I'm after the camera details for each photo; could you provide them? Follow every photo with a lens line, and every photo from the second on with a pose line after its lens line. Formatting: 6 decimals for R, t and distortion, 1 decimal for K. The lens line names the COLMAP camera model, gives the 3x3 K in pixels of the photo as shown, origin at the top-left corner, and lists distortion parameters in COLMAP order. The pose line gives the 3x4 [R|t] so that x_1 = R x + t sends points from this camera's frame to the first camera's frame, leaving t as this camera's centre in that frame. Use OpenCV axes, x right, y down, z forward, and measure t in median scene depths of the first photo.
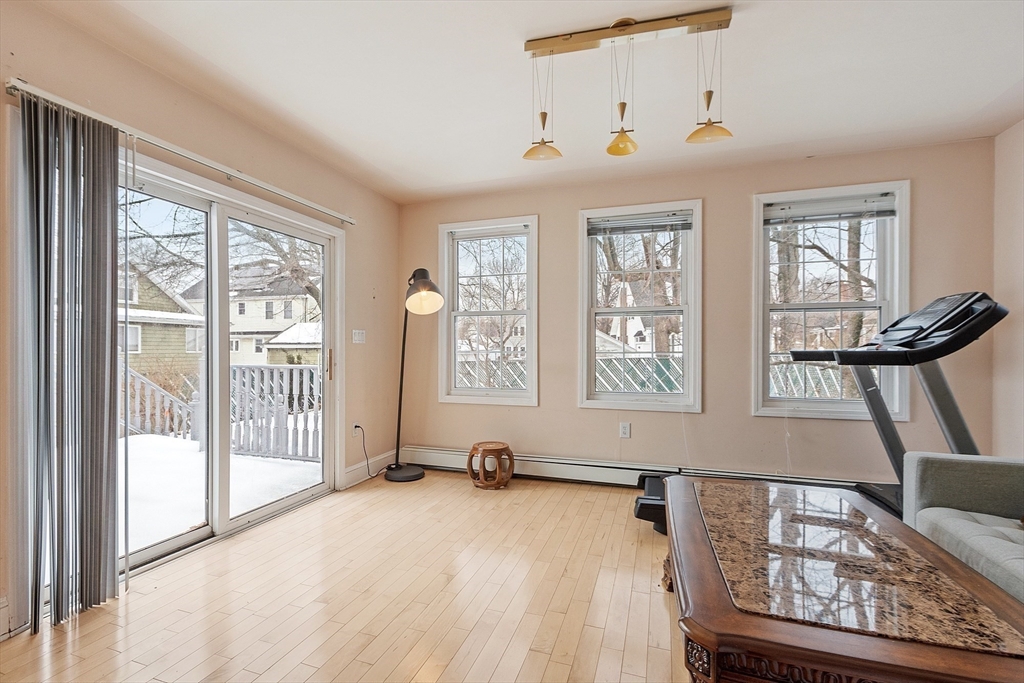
lens RADIAL K [[450.0, 0, 510.4], [0, 450.0, 347.5], [0, 0, 1]] dist [0.001316, 0.000107]
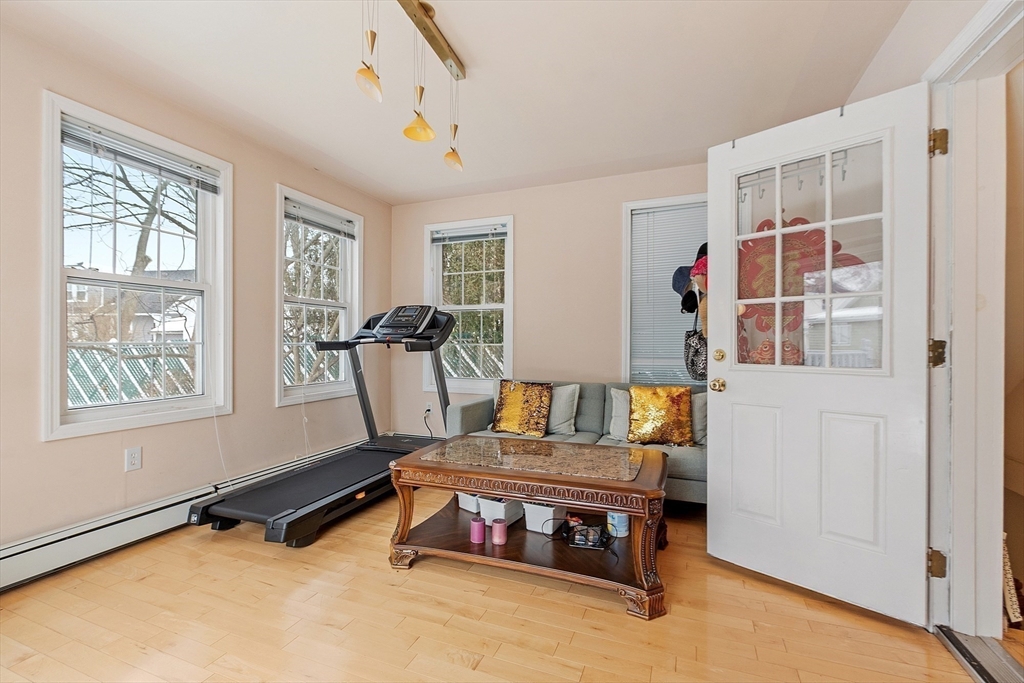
lens RADIAL K [[450.0, 0, 510.4], [0, 450.0, 347.5], [0, 0, 1]] dist [0.001316, 0.000107]
pose [[0.052882, -0.009624, 0.998554, -0.417184], [-0.005612, 0.999935, 0.009934, 0.007896], [-0.998585, -0.006130, 0.052824, 0.436321]]
